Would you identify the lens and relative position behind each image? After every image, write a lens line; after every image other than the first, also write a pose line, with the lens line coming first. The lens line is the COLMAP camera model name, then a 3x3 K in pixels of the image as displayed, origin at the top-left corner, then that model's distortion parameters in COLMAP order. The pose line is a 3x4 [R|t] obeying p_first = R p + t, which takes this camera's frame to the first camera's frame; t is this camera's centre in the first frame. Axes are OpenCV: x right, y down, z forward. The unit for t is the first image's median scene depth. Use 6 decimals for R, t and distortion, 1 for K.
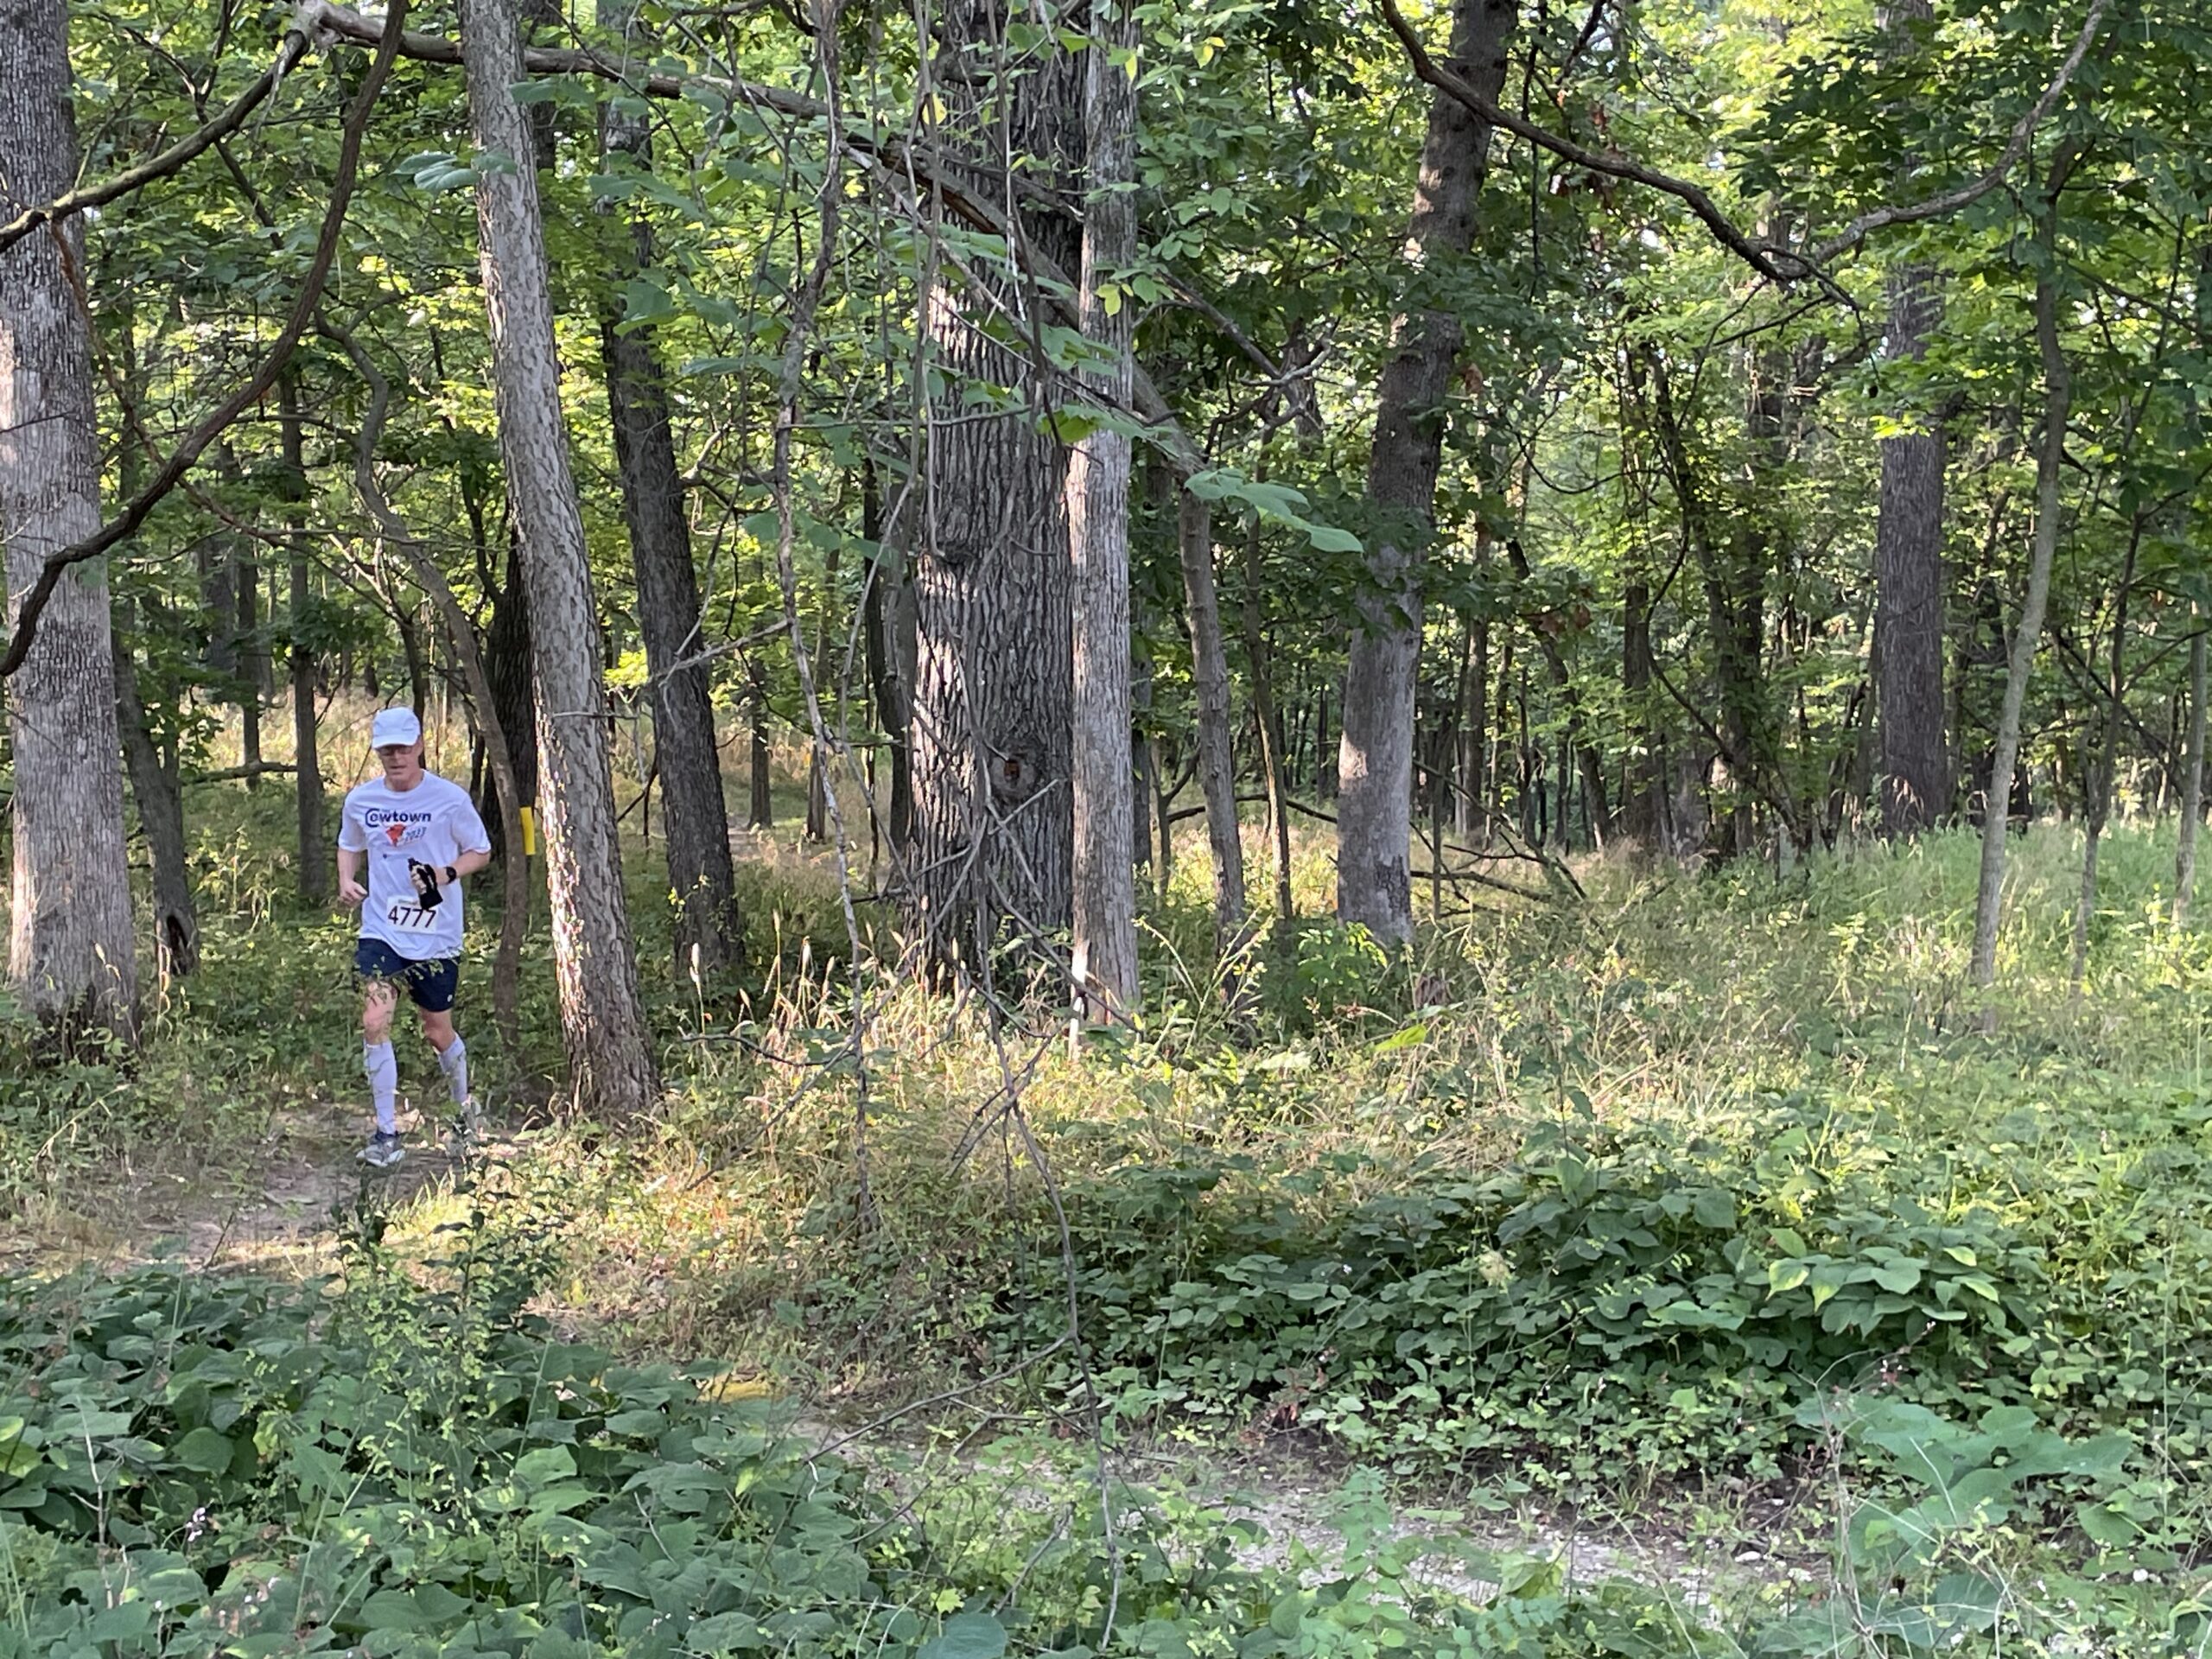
lens RADIAL K [[3548.7, 0, 1143.9], [0, 3548.7, 800.5], [0, 0, 1]] dist [0.103443, 0.000000]
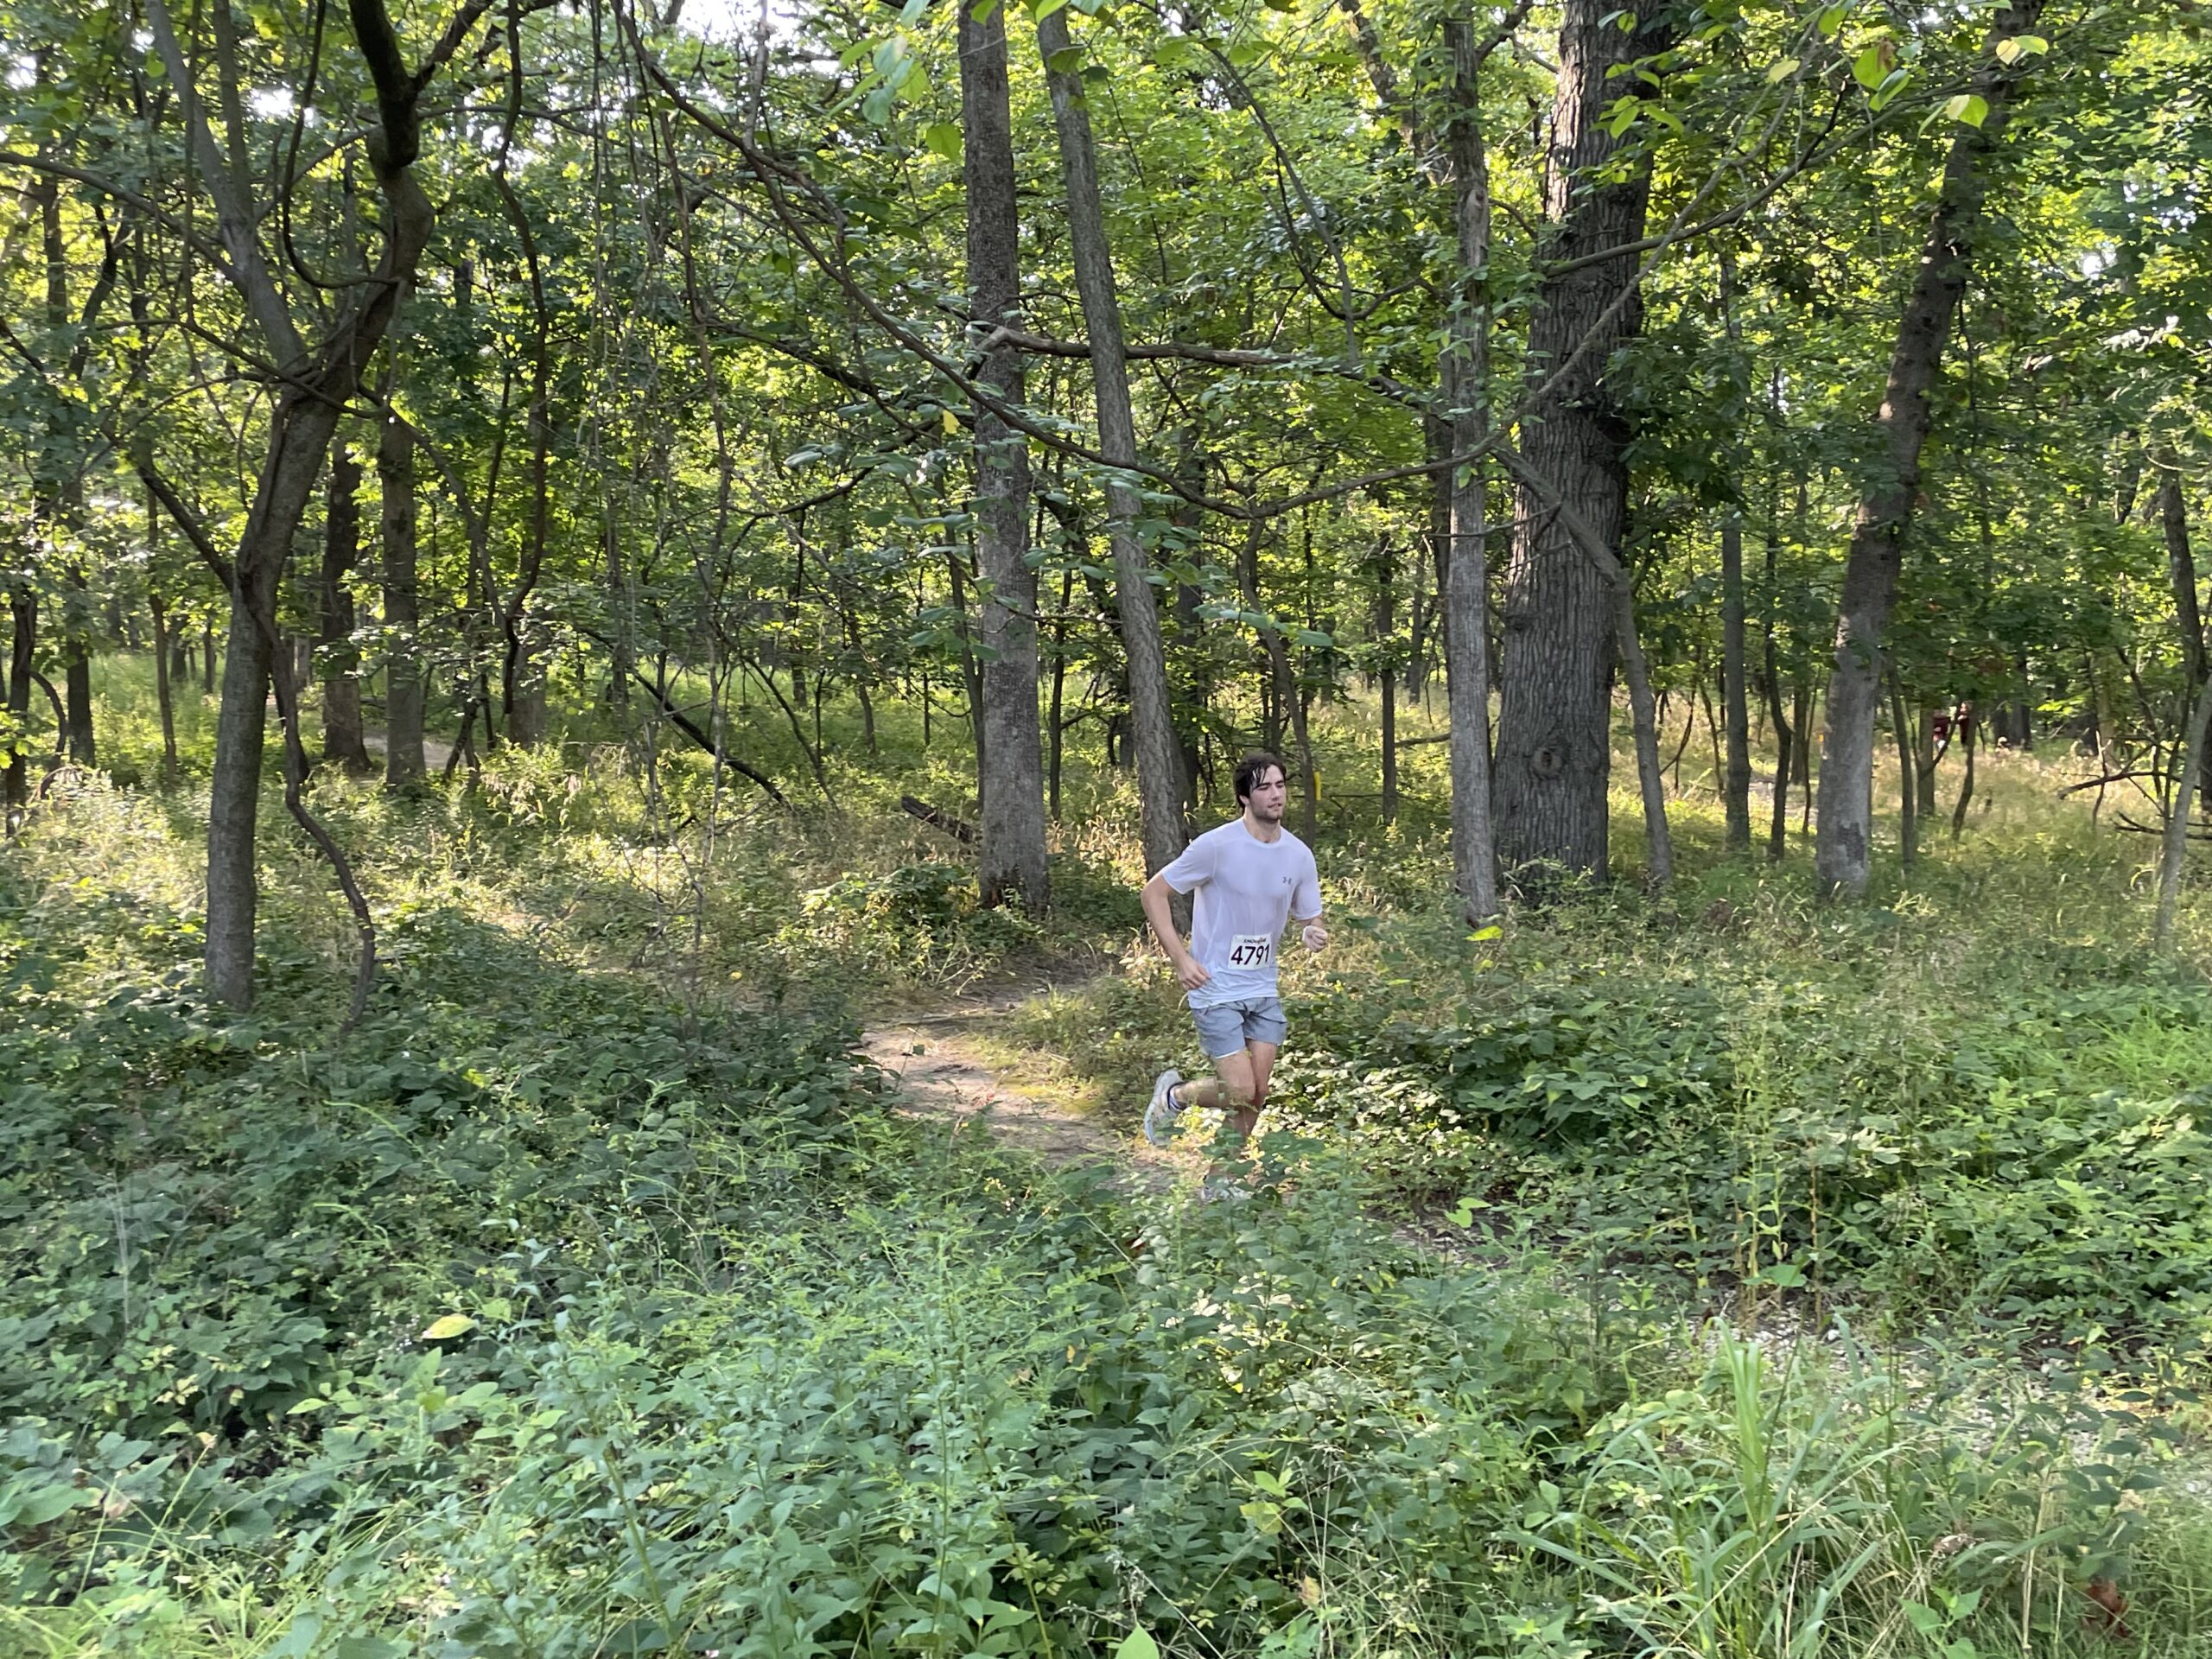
lens RADIAL K [[2394.7, 0, 1144.1], [0, 2394.7, 799.4], [0, 0, 1]] dist [0.073763, 0.000000]
pose [[0.904475, 0.036524, -0.424959, 0.345711], [-0.028564, 0.999277, 0.025088, -0.016457], [0.425568, -0.010553, 0.904865, -0.070548]]
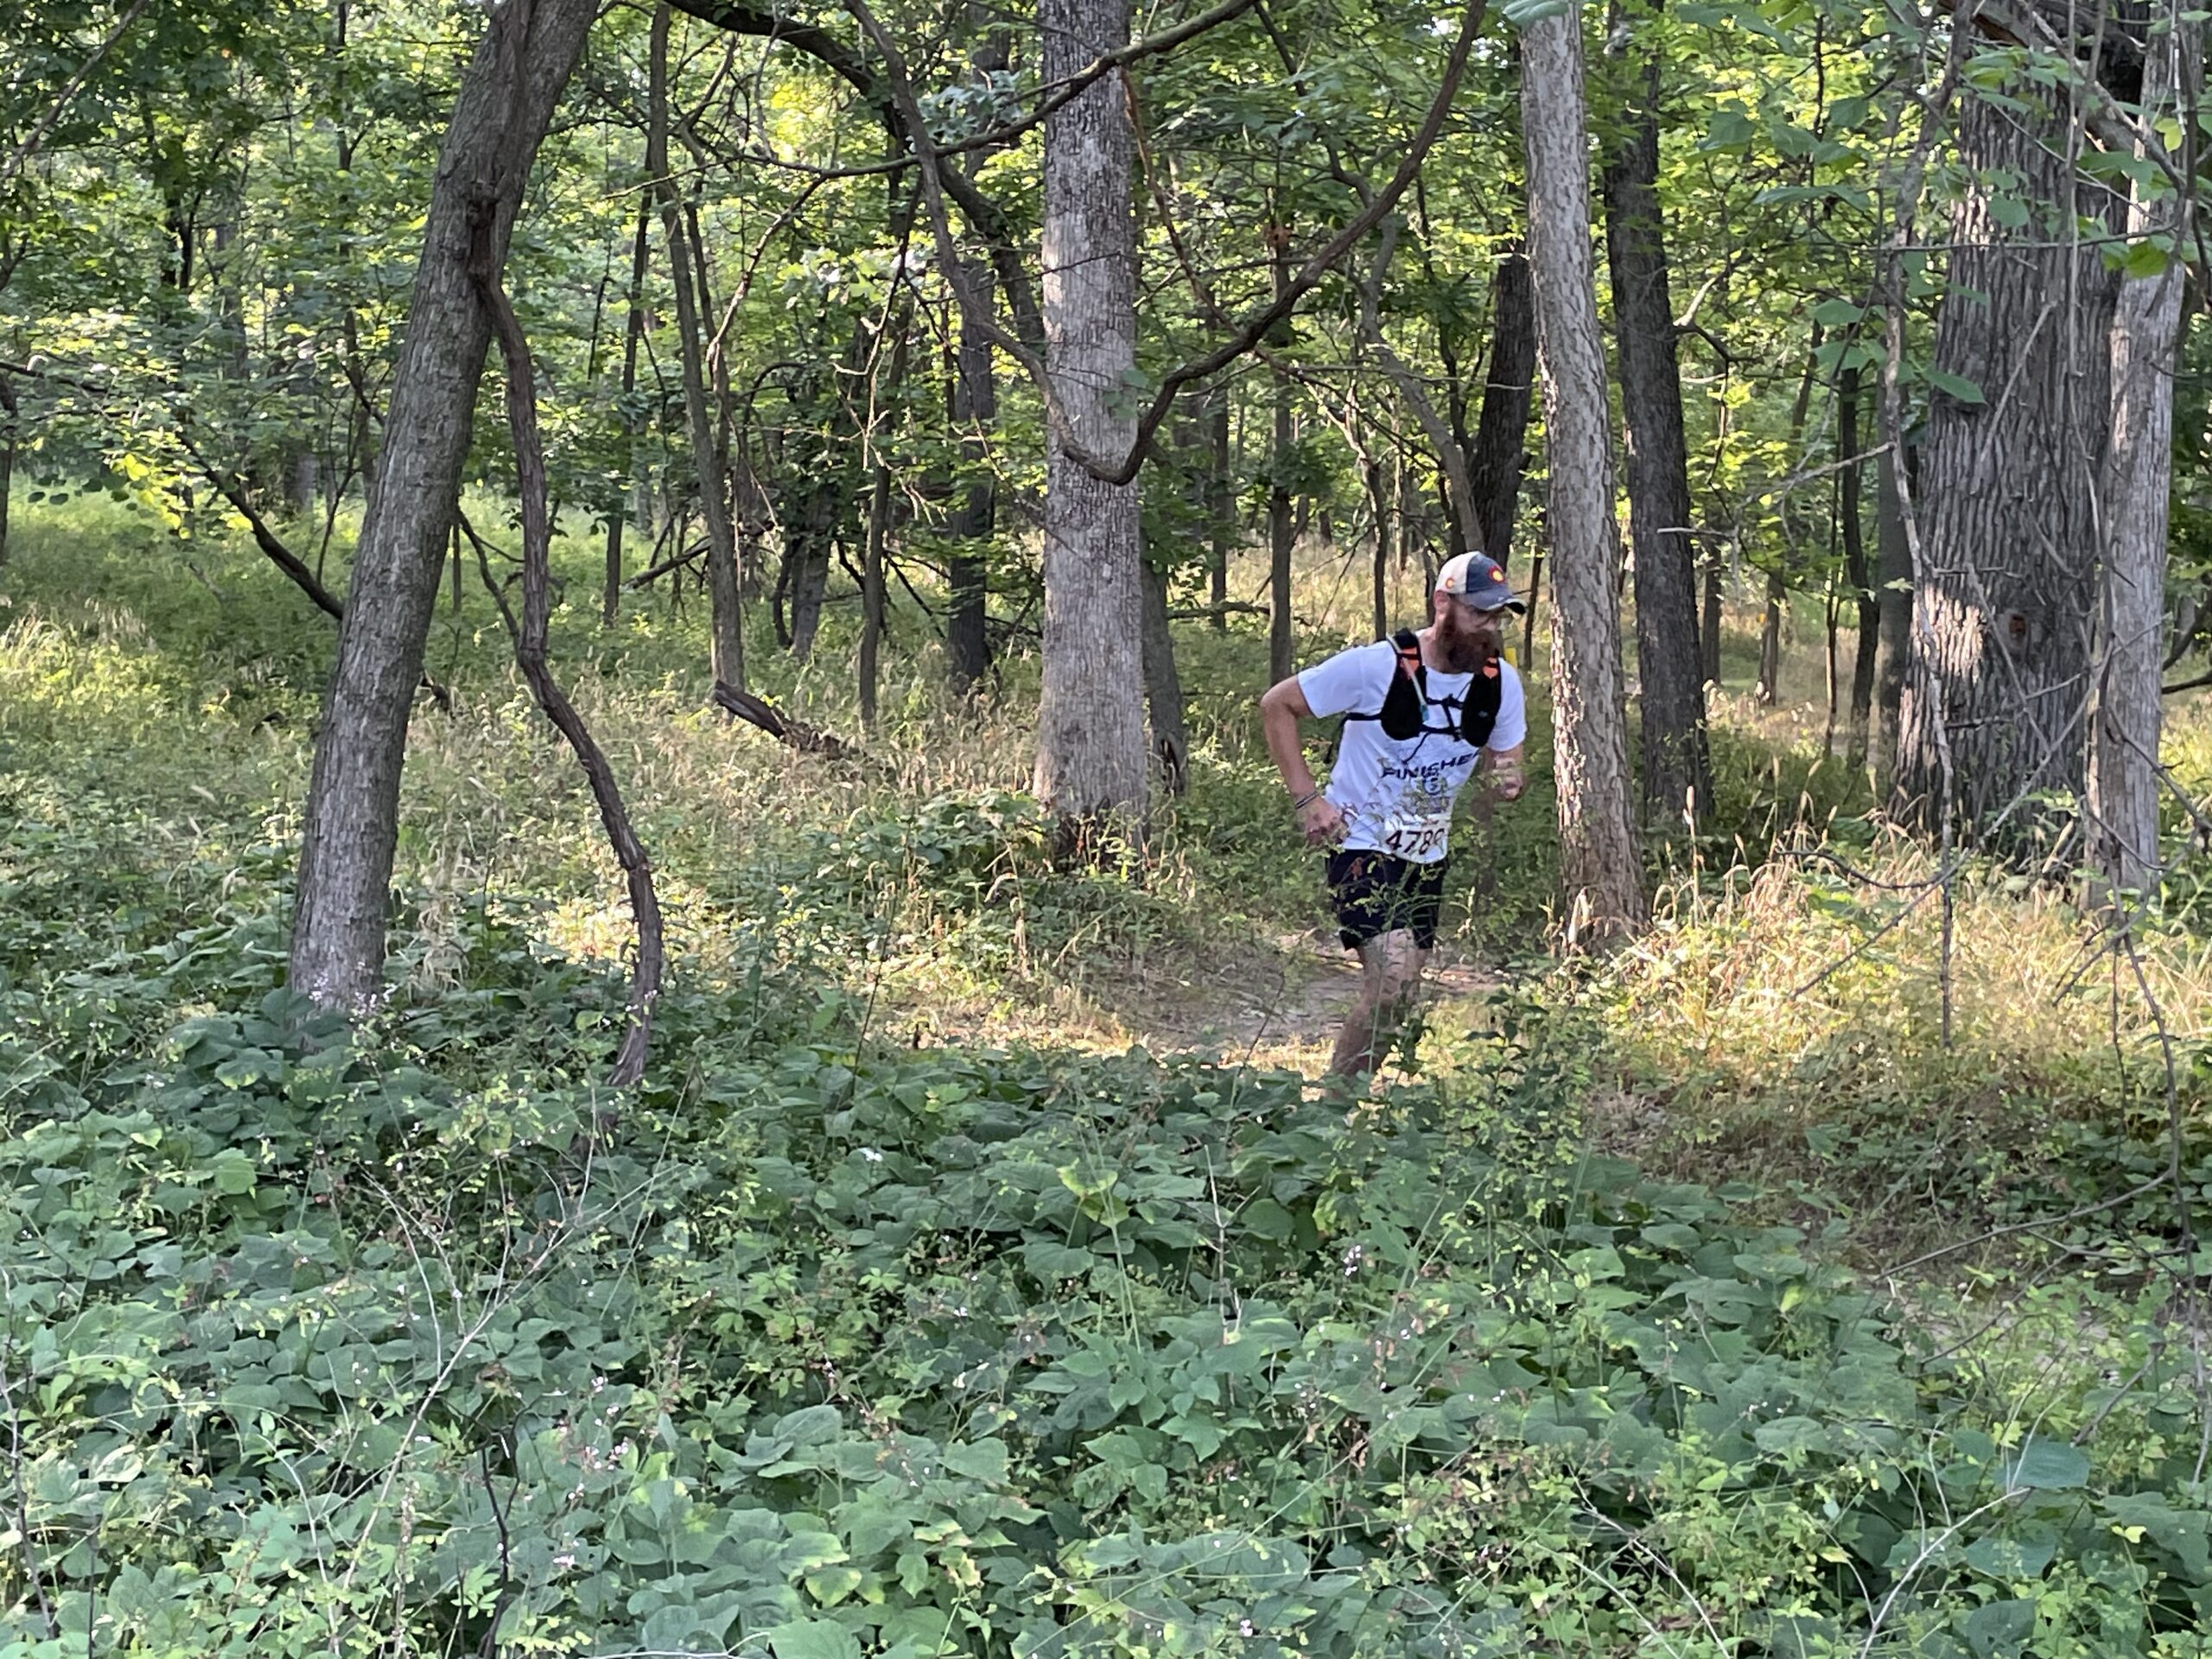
lens RADIAL K [[3548.7, 0, 1083.3], [0, 3548.7, 798.9], [0, 0, 1]] dist [0.103443, 0.000000]
pose [[0.960841, 0.052880, -0.272006, -0.019145], [-0.042059, 0.998080, 0.045461, 0.005956], [0.273888, -0.032240, 0.961221, -0.013550]]
